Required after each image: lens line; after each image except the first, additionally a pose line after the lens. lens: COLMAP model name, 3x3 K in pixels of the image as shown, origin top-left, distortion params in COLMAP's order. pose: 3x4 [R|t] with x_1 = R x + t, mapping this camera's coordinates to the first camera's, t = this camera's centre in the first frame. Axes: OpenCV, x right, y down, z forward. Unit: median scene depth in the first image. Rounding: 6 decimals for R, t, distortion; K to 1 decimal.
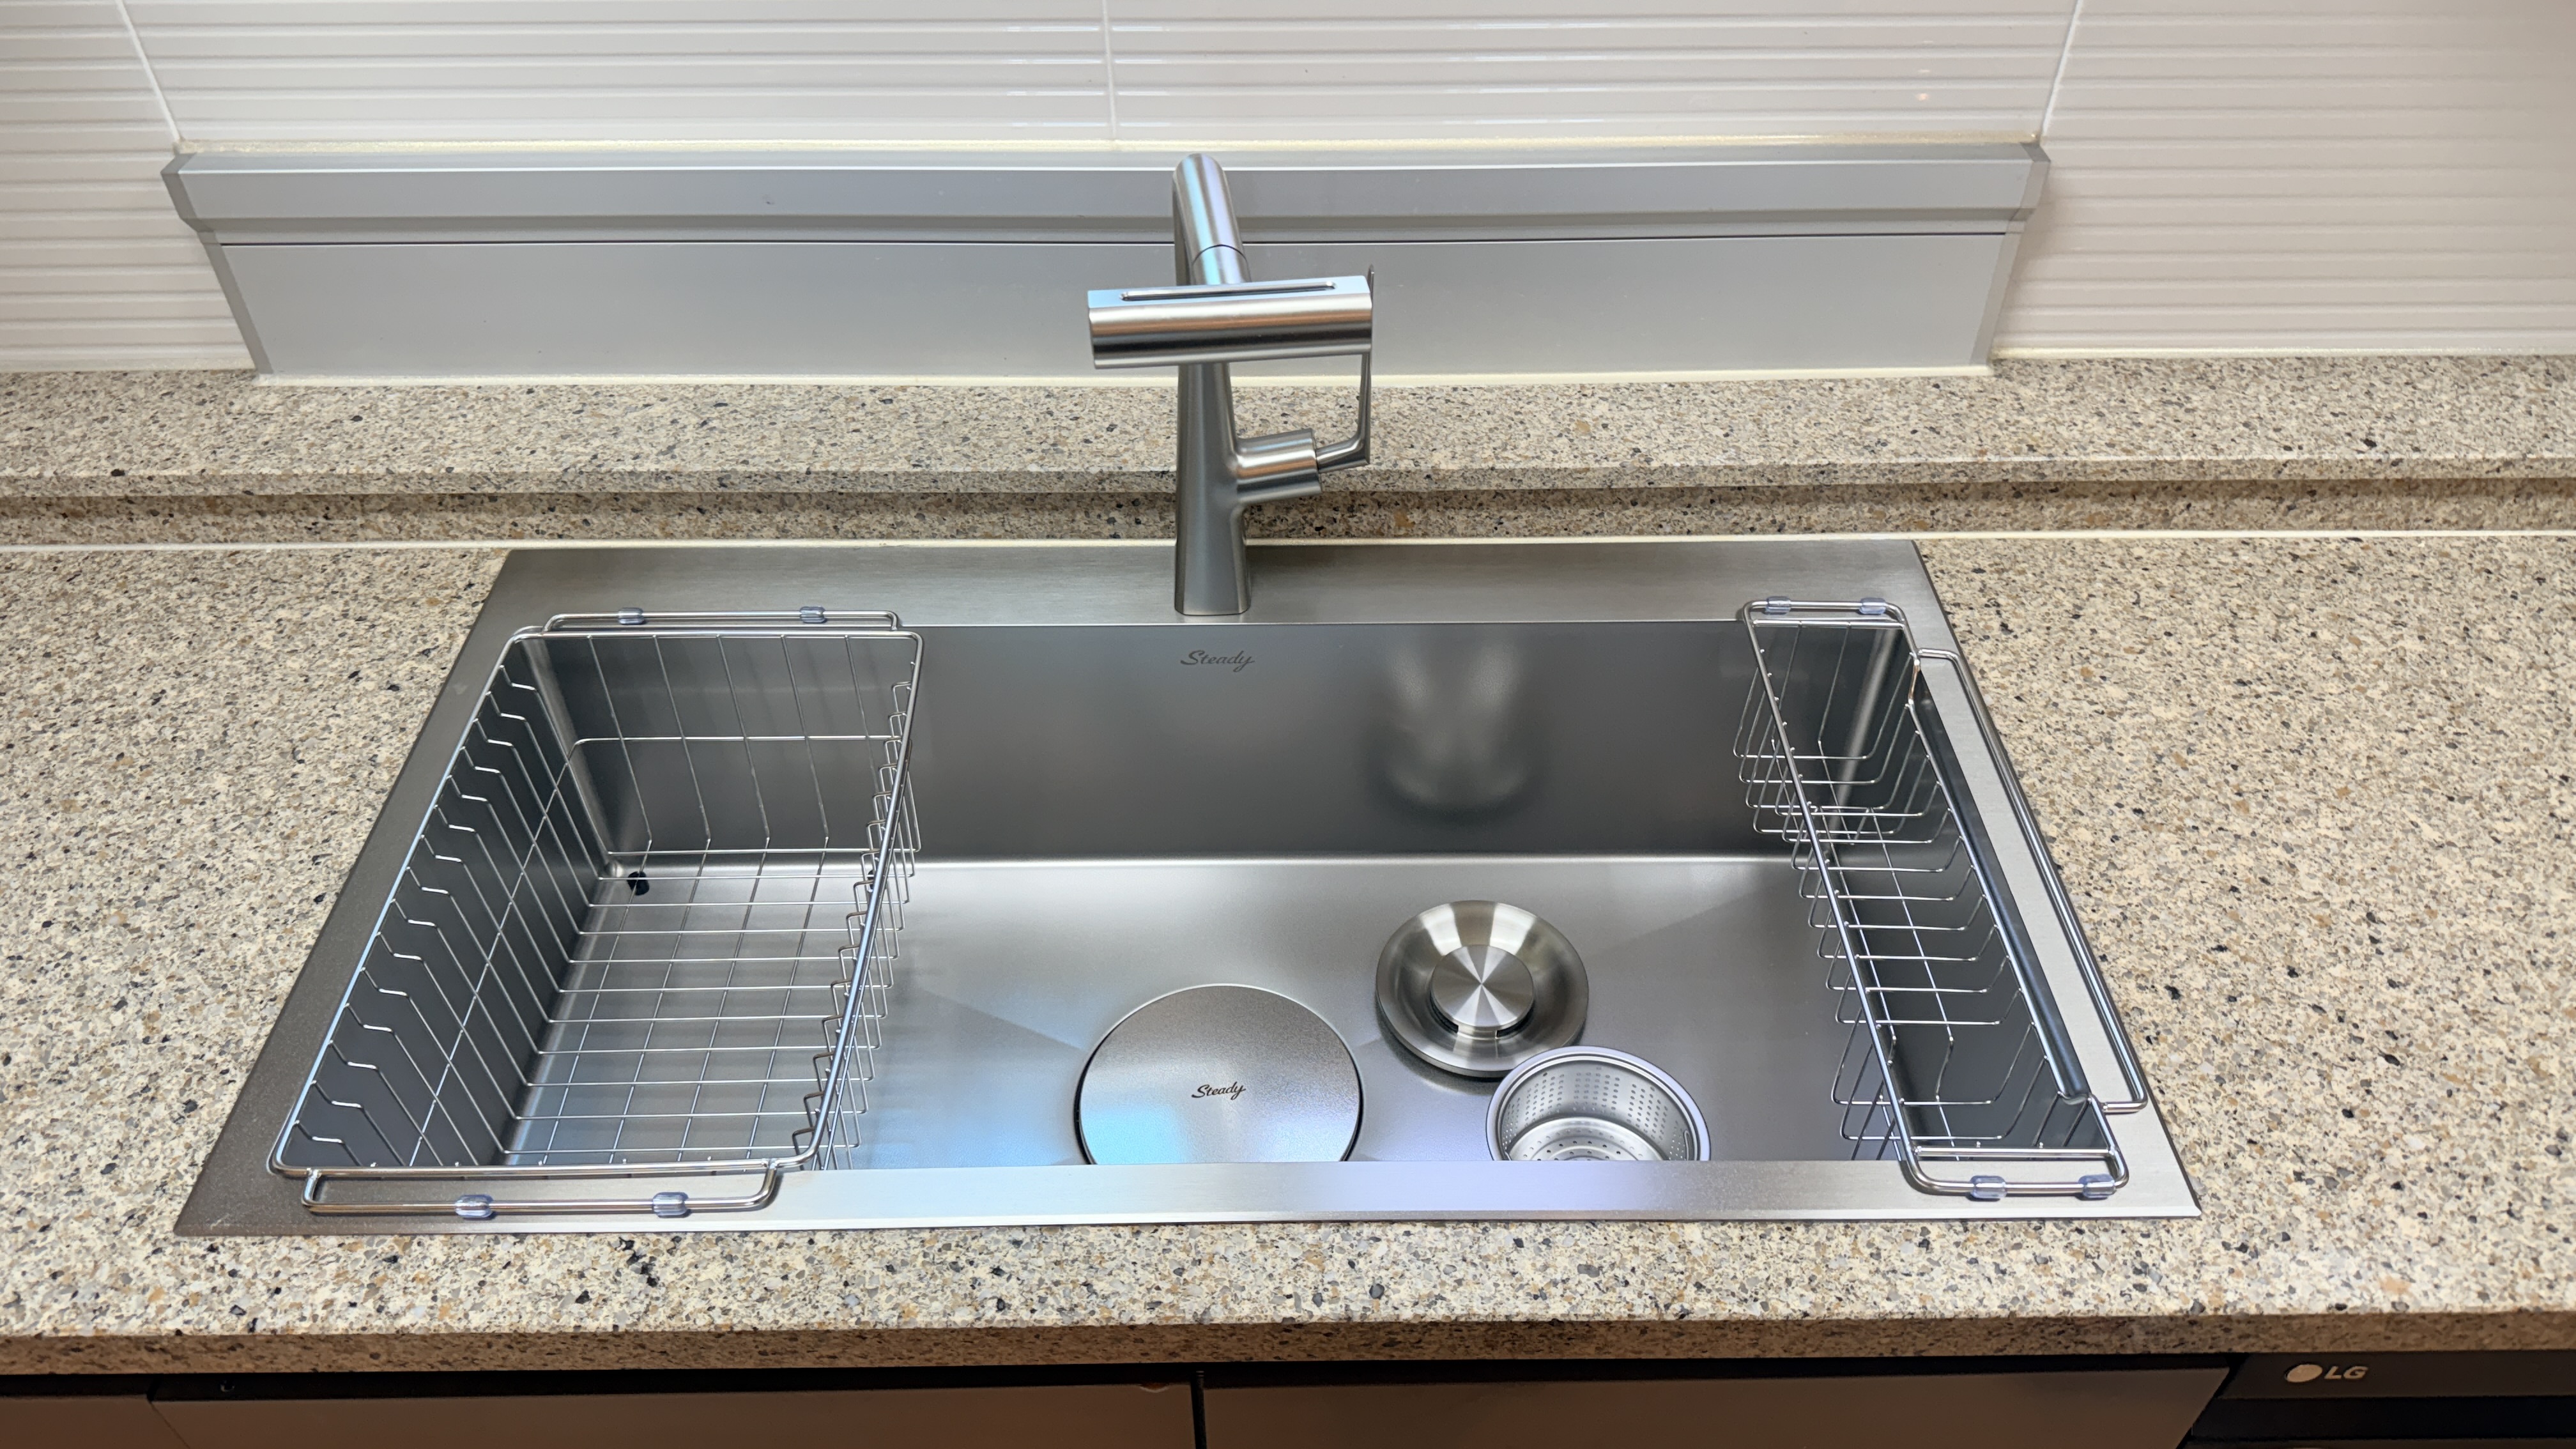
lens RADIAL K [[1842.1, 0, 1305.7], [0, 1842.1, 707.3], [0, 0, 1]] dist [0.010452, -0.019238]
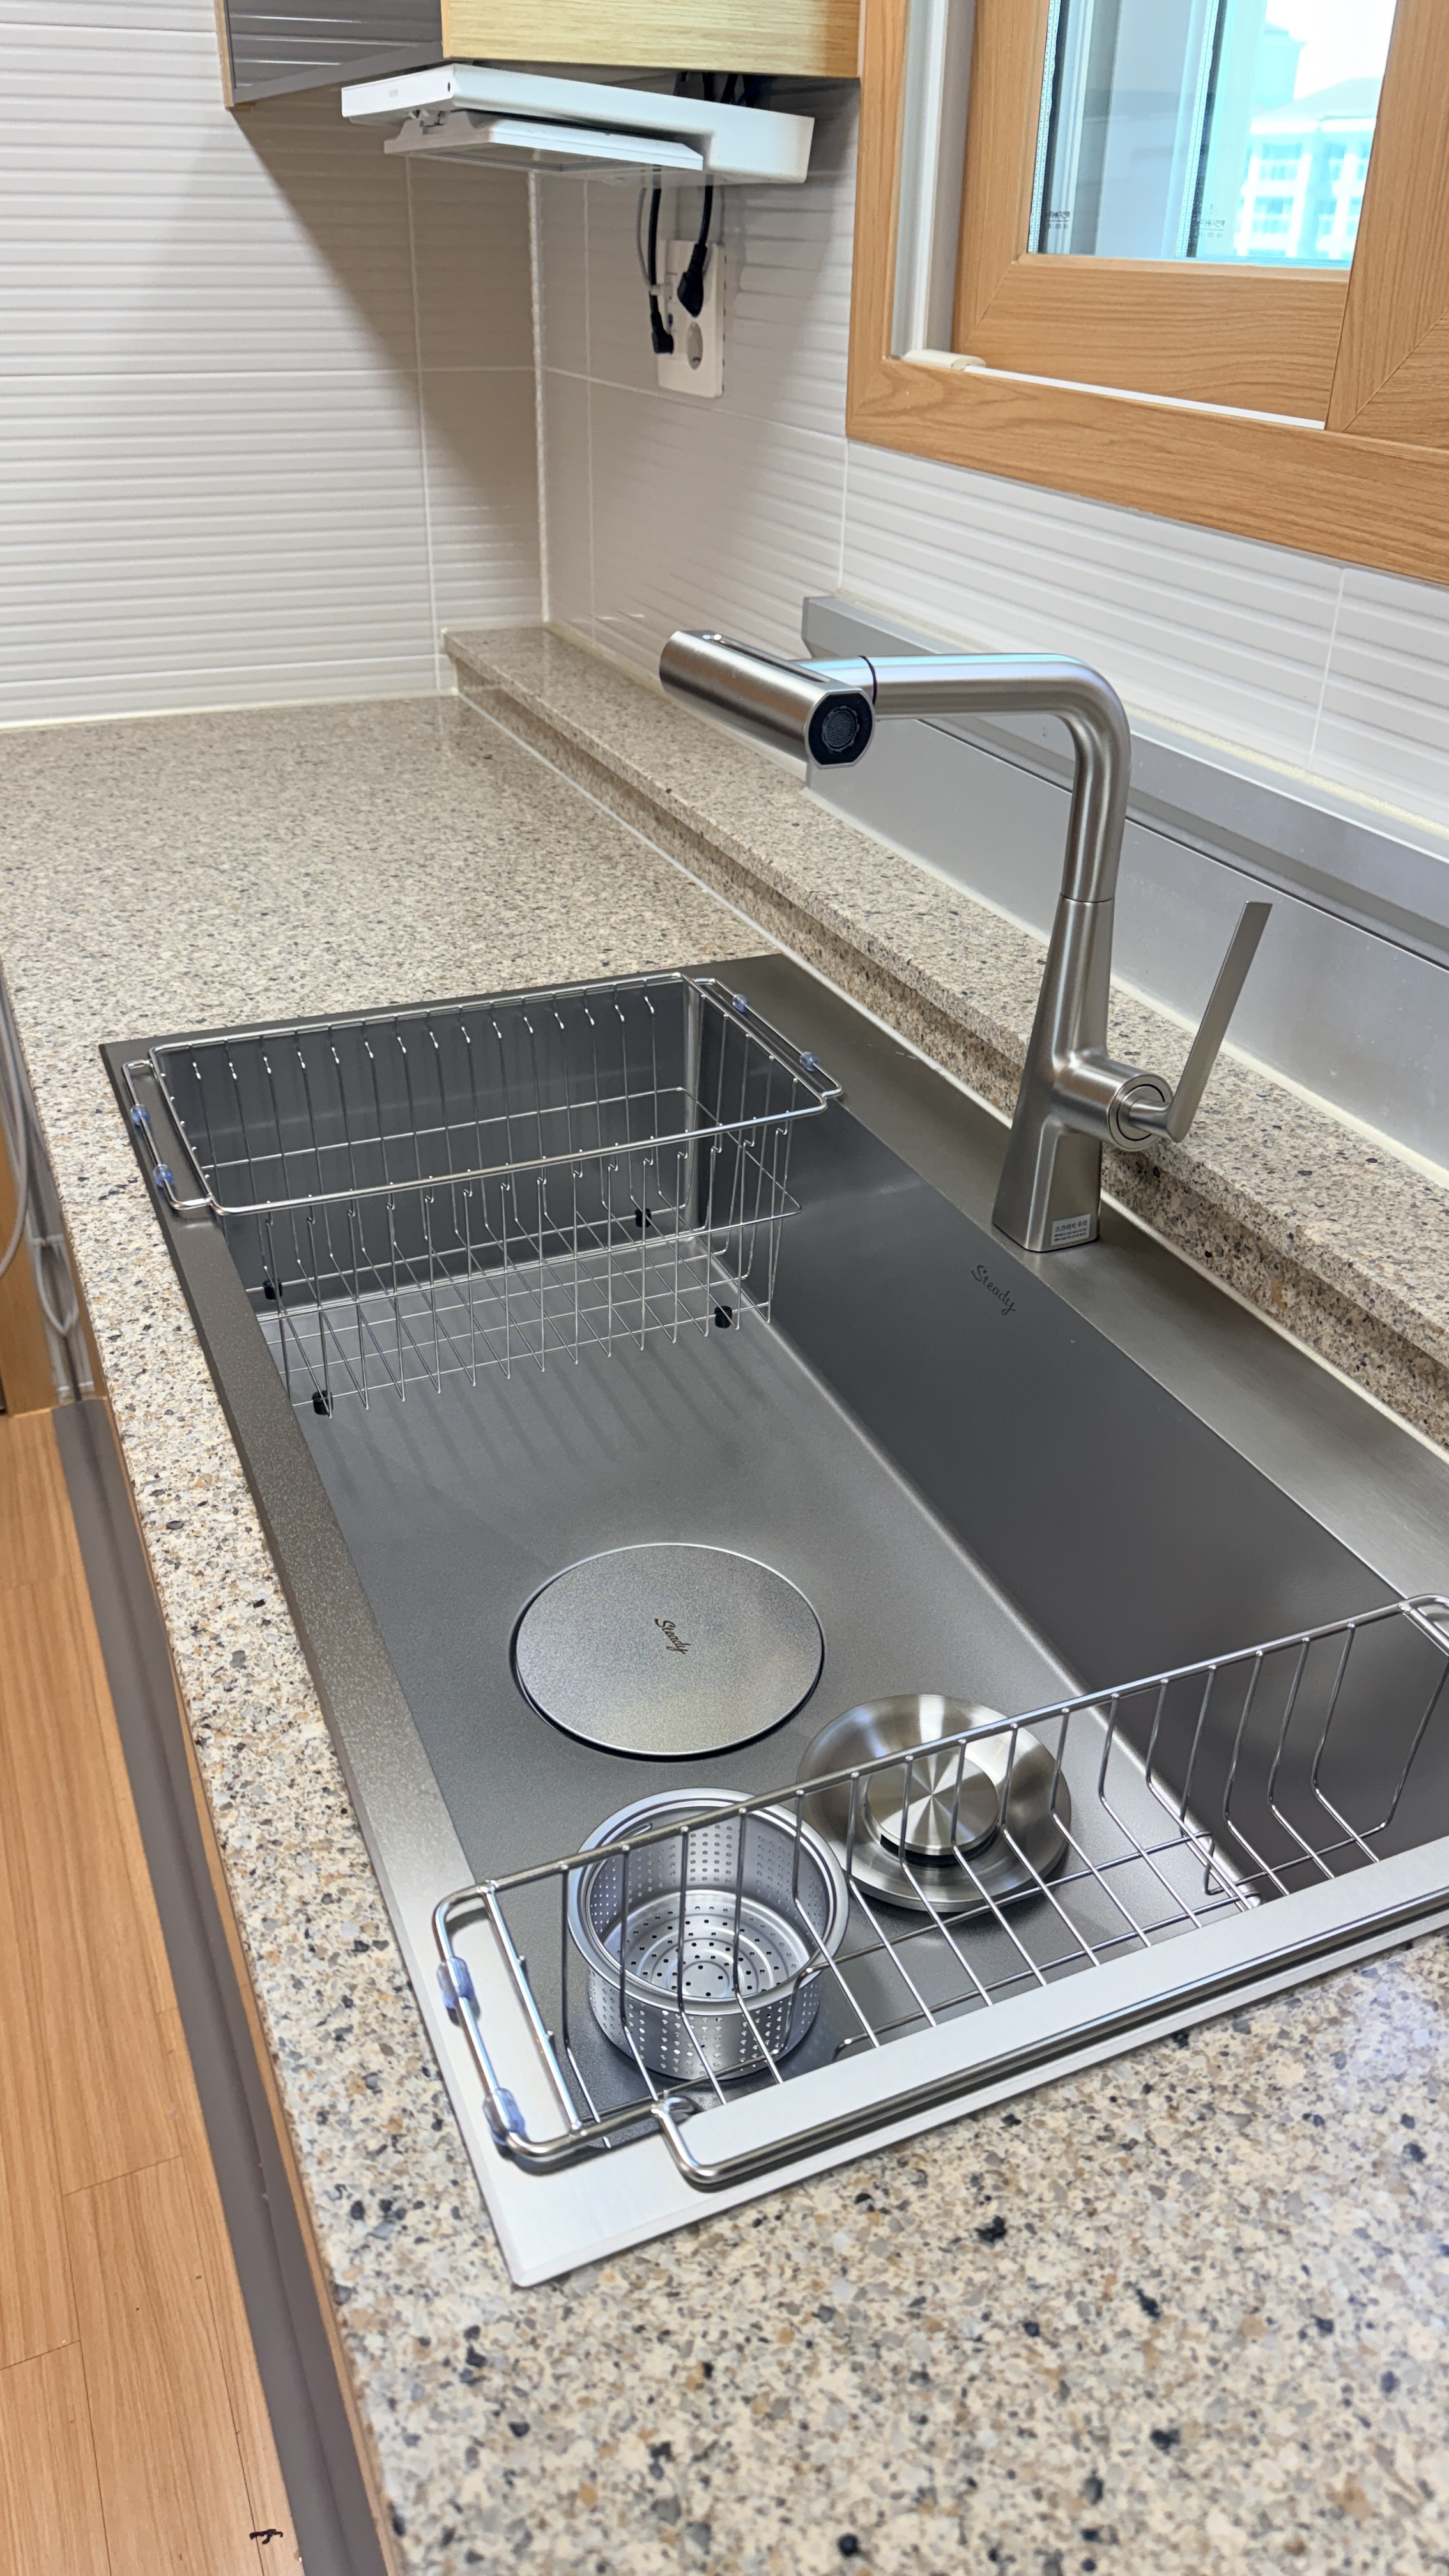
lens RADIAL K [[1842.1, 0, 705.8], [0, 1842.1, 1304.1], [0, 0, 1]] dist [0.010452, -0.019238]
pose [[0.372224, 0.478355, -0.795378, 0.707339], [-0.636921, 0.754982, 0.155991, -0.082533], [0.675115, 0.448529, 0.585697, 0.467195]]
